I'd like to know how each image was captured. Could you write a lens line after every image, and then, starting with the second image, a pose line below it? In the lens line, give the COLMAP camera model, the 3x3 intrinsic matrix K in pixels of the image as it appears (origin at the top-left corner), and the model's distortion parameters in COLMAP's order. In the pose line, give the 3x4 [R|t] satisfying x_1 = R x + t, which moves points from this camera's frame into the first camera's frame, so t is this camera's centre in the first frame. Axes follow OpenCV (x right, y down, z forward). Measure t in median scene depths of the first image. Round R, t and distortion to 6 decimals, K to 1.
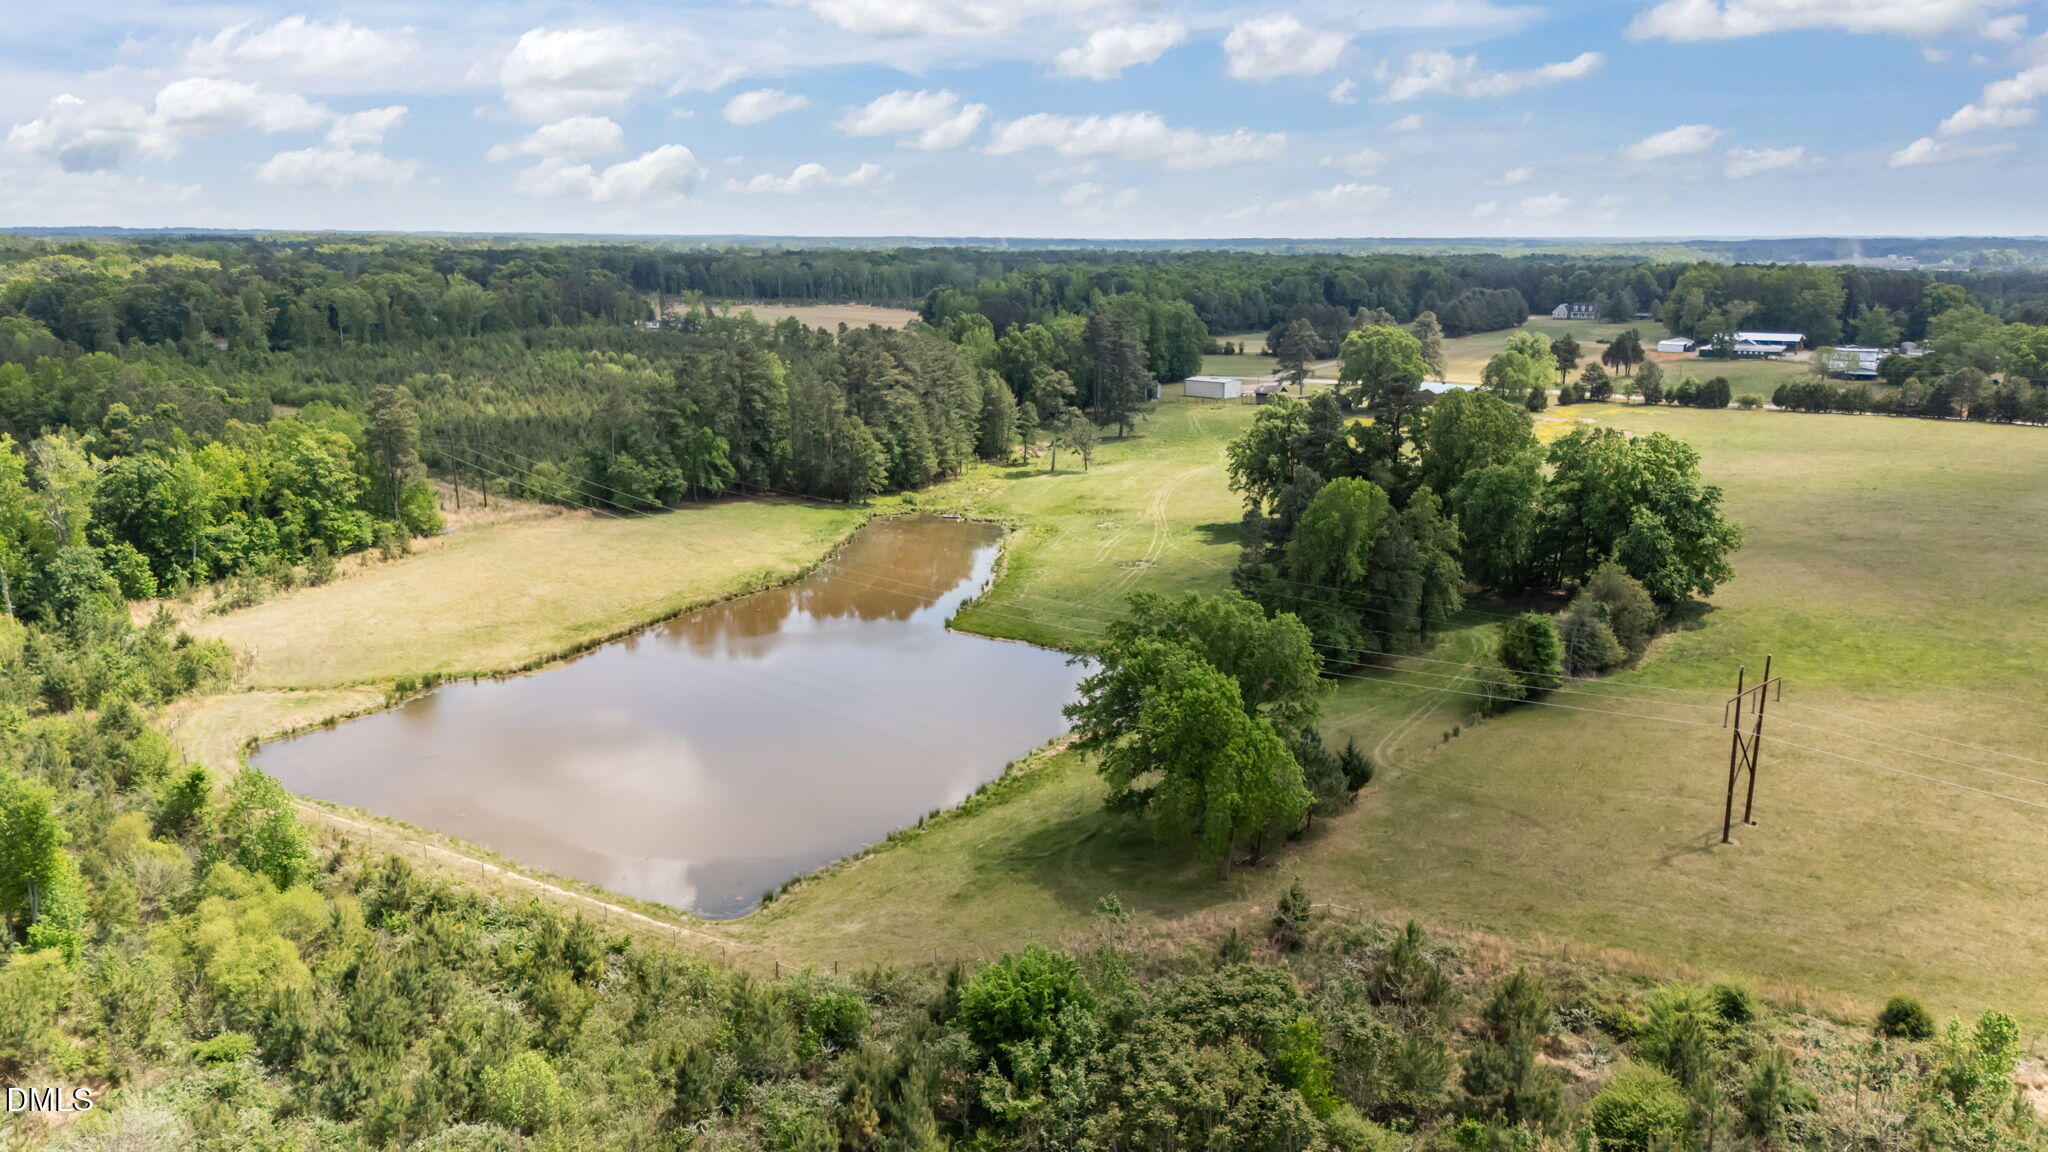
lens RADIAL K [[1510.9, 0, 1024.0], [0, 1510.9, 576.0], [0, 0, 1]] dist [0.072056, -0.075169]
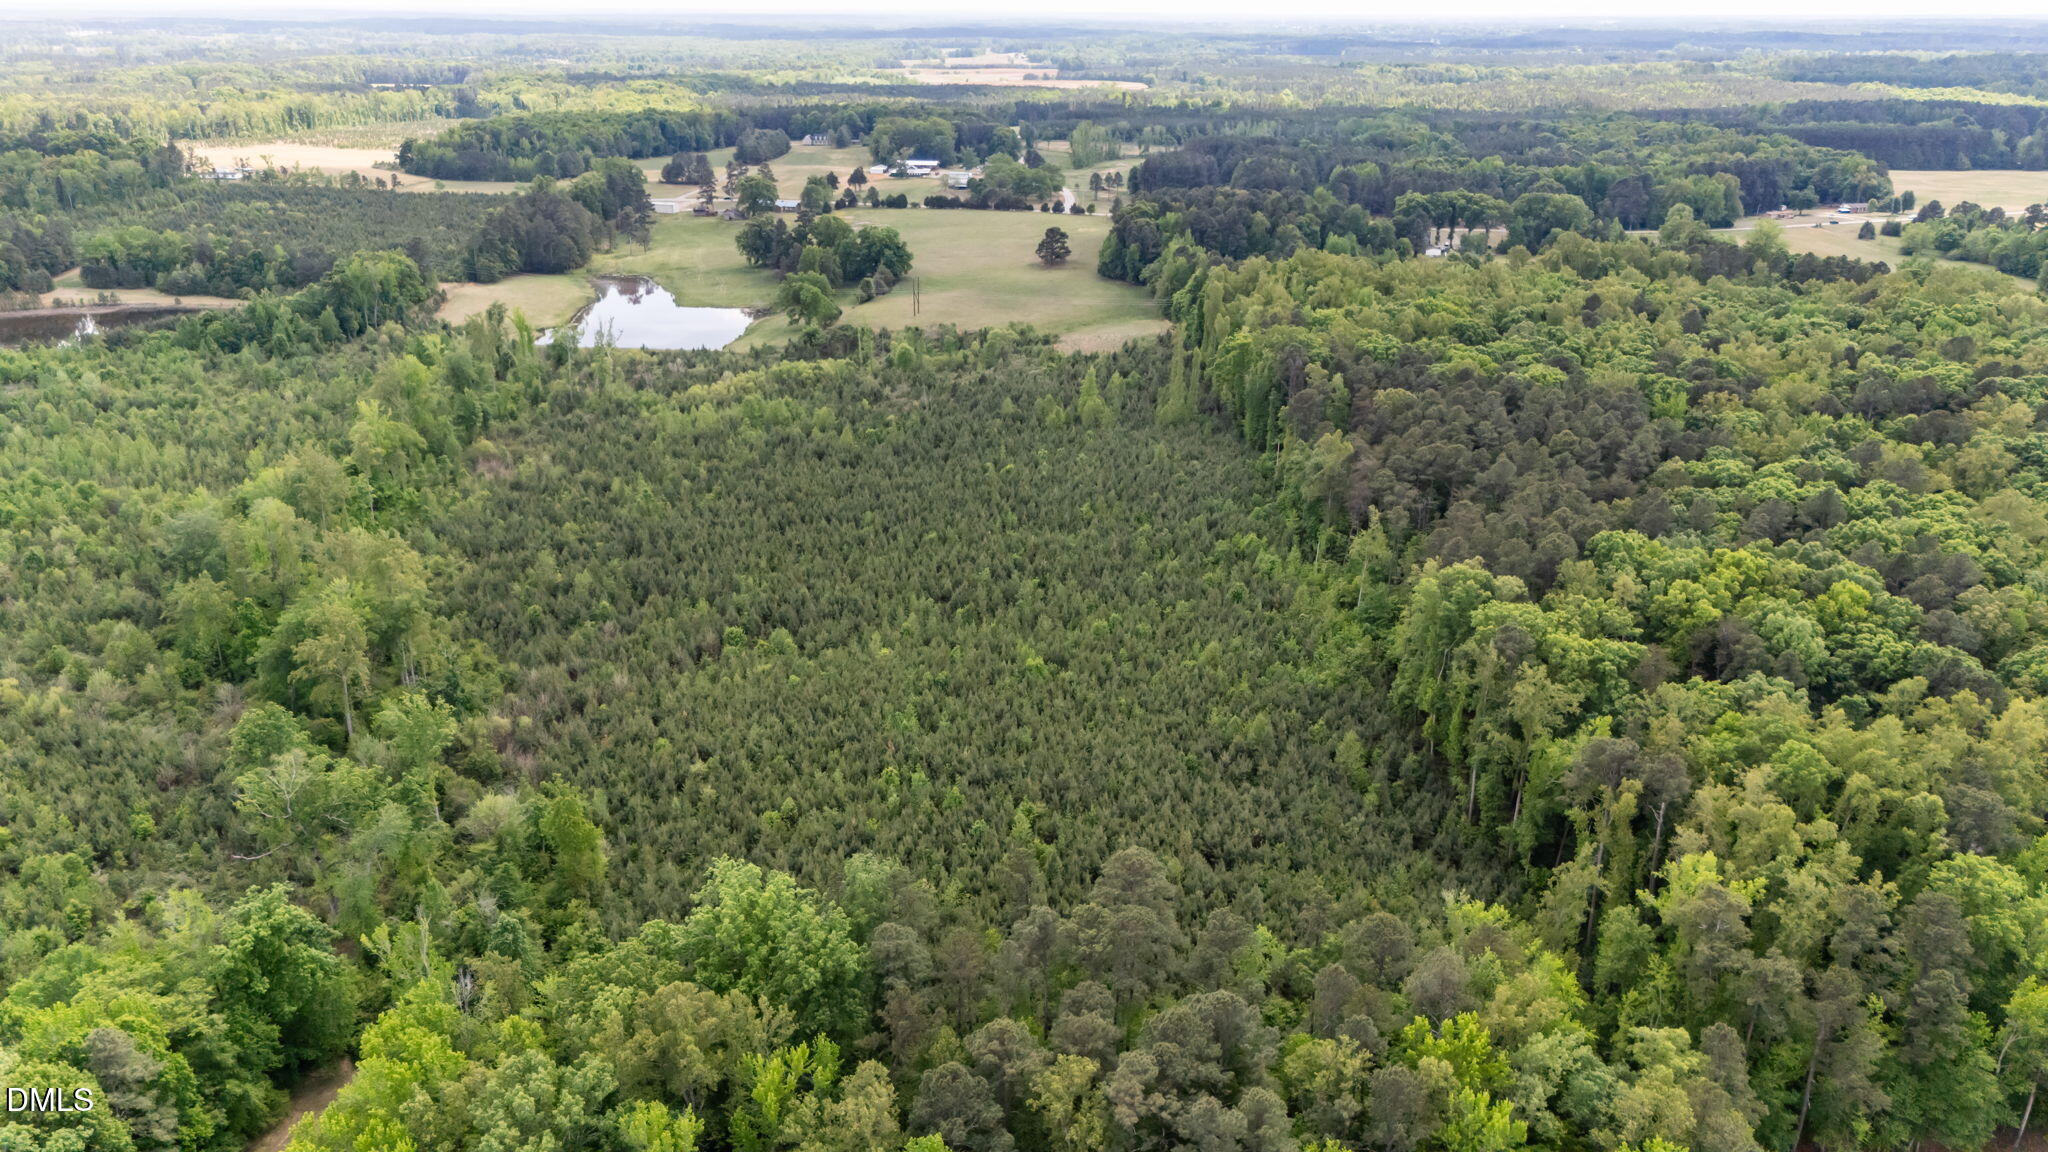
lens RADIAL K [[1510.9, 0, 1024.0], [0, 1510.9, 576.0], [0, 0, 1]] dist [0.072056, -0.075169]
pose [[0.876353, -0.167372, 0.451655, -0.450811], [0.103075, 0.981130, 0.163583, 0.068119], [-0.470511, -0.096802, 0.877068, -1.007634]]
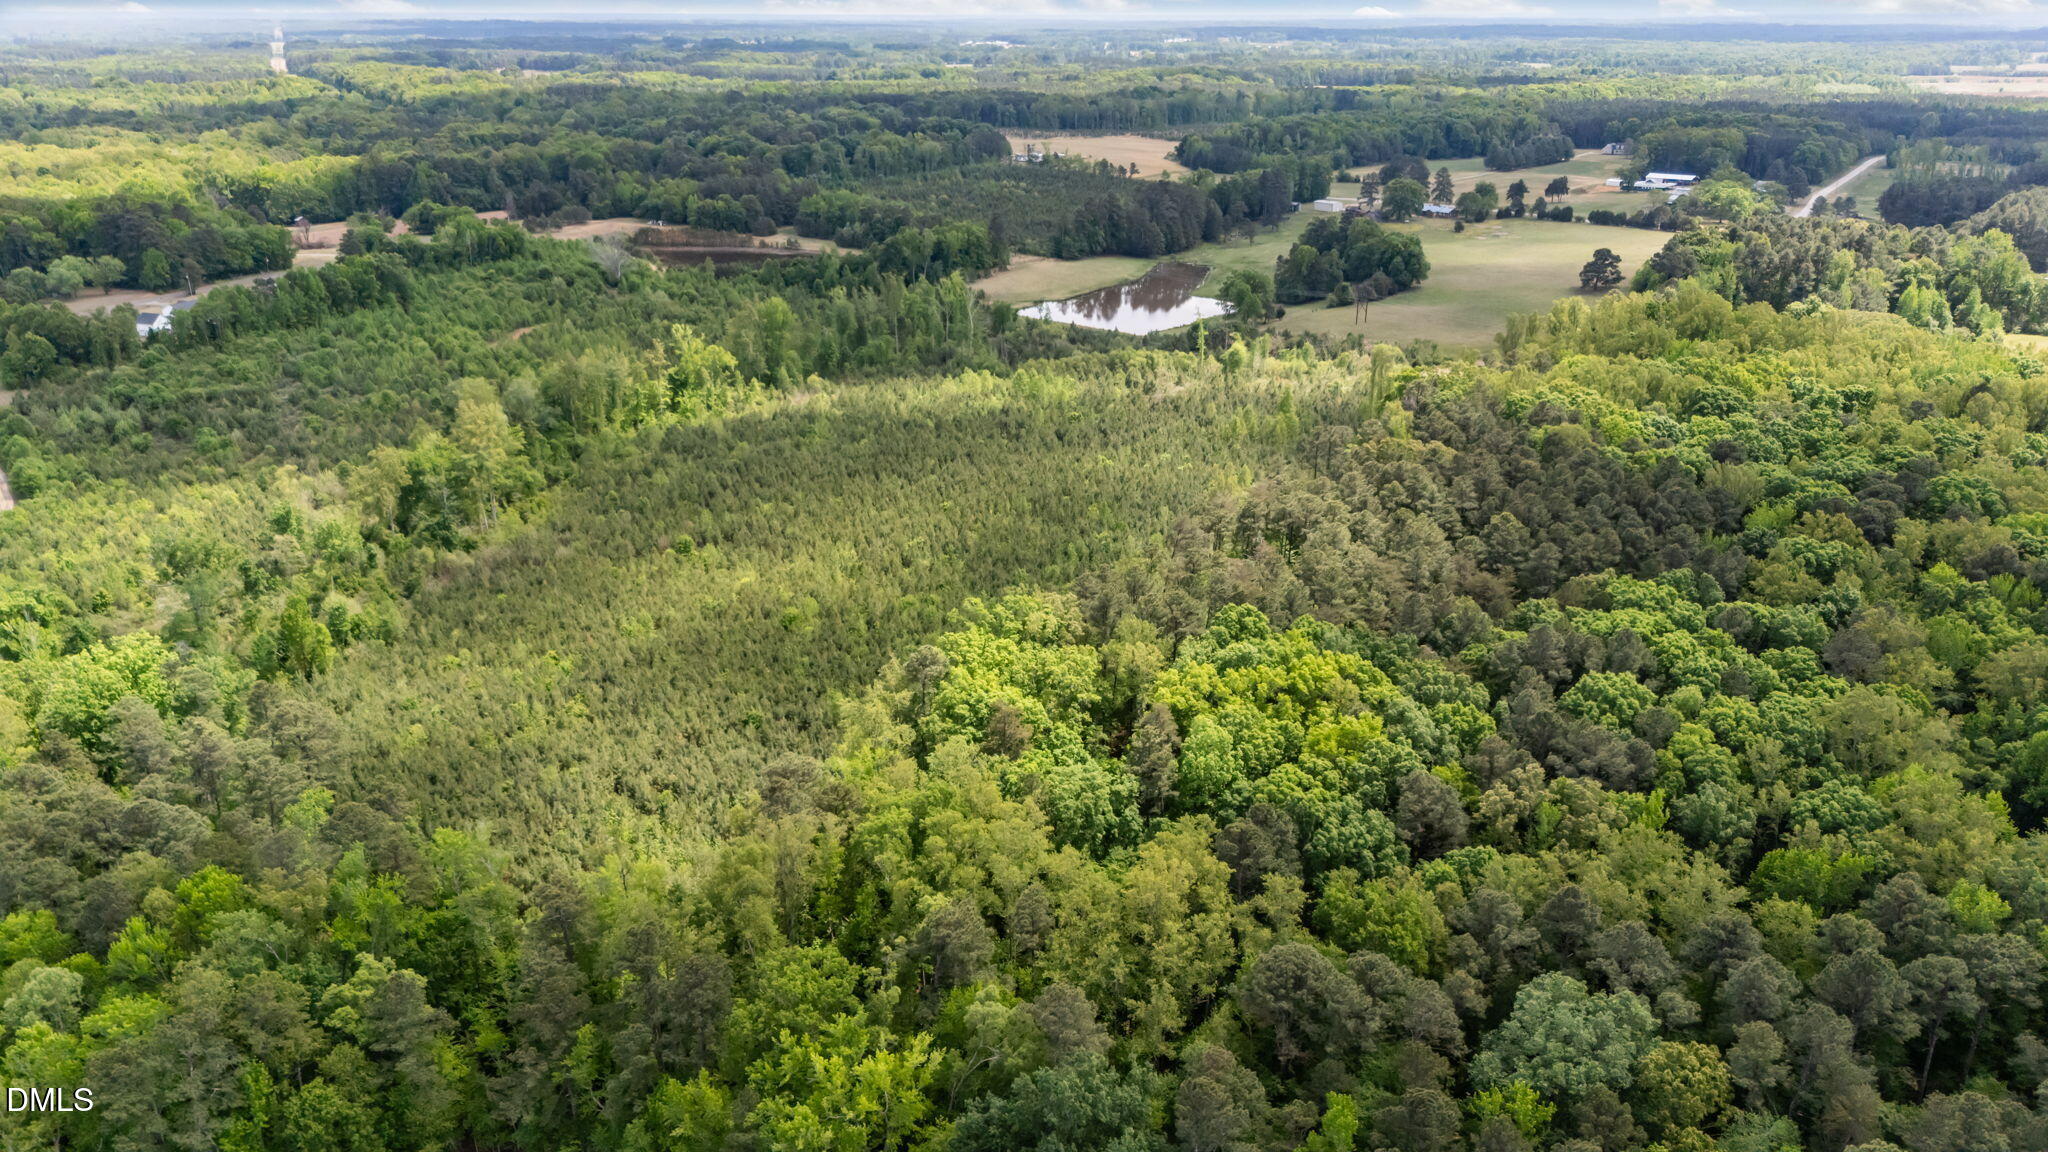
lens RADIAL K [[1510.9, 0, 1024.0], [0, 1510.9, 576.0], [0, 0, 1]] dist [0.072056, -0.075169]
pose [[0.987826, 0.050152, -0.147259, 0.055903], [-0.029817, 0.990097, 0.137182, 0.095801], [0.152681, -0.131122, 0.979539, -1.111963]]
